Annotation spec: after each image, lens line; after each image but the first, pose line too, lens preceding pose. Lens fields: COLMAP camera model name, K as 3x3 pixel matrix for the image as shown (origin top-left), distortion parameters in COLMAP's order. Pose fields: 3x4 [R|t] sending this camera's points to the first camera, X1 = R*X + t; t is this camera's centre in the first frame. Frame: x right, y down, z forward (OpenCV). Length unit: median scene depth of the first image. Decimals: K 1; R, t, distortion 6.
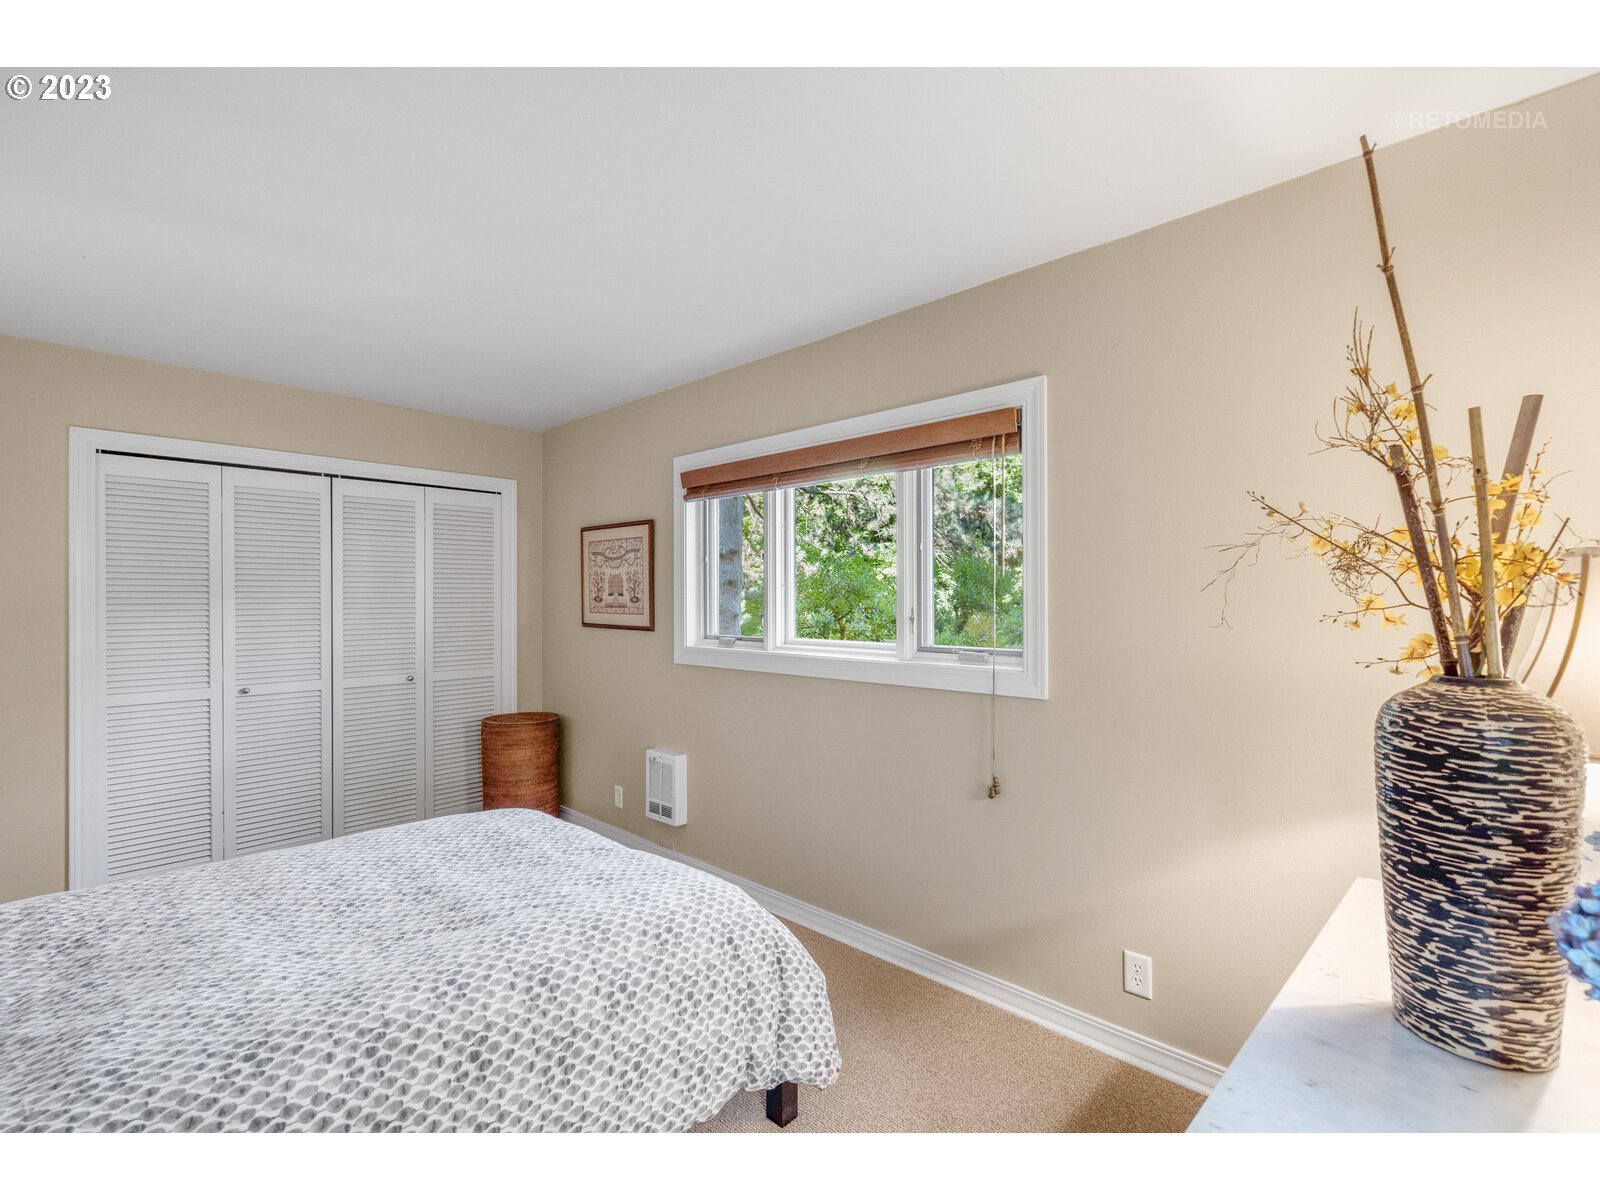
lens RADIAL K [[727.1, 0, 804.0], [0, 727.1, 595.5], [0, 0, 1]] dist [-0.001224, 0.000961]
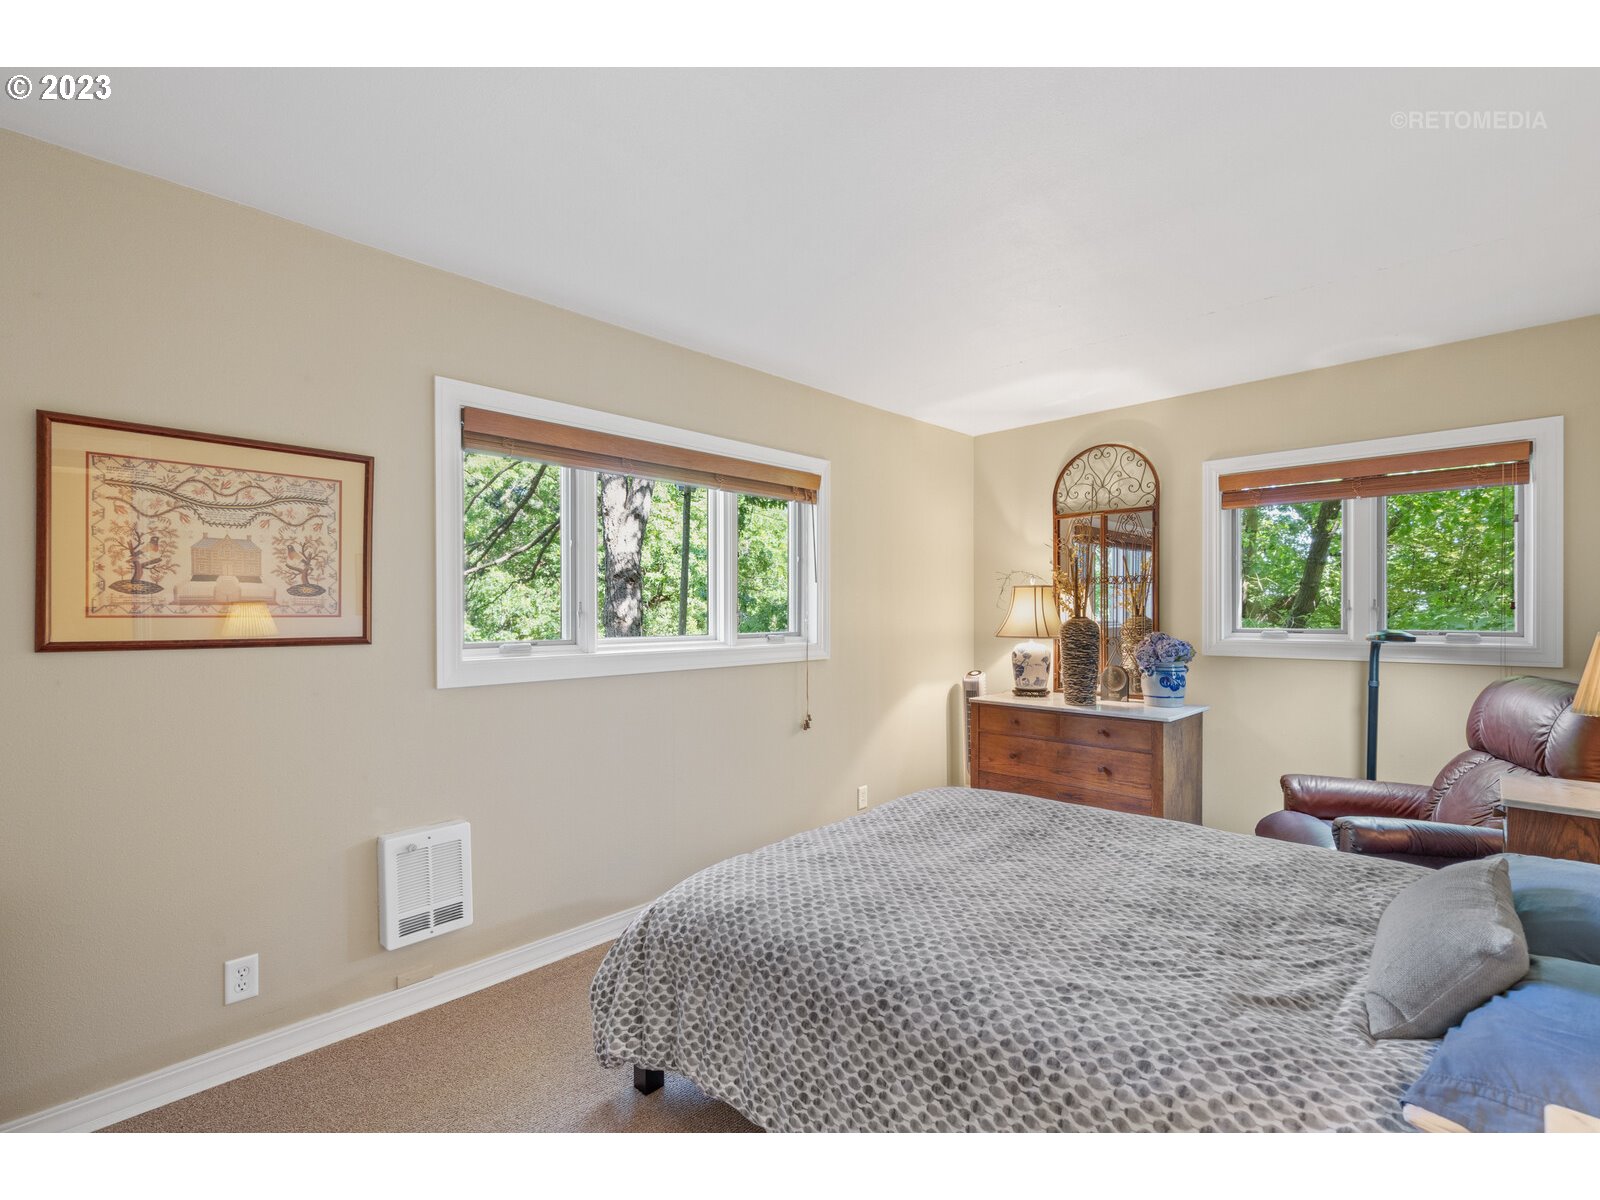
lens RADIAL K [[660.9, 0, 801.4], [0, 660.9, 610.0], [0, 0, 1]] dist [0.000374, -0.000135]
pose [[0.052333, 0.002246, 0.998627, -0.710112], [-0.000146, 0.999997, -0.002241, 0.021713], [-0.998630, -0.000029, 0.052333, 0.598509]]
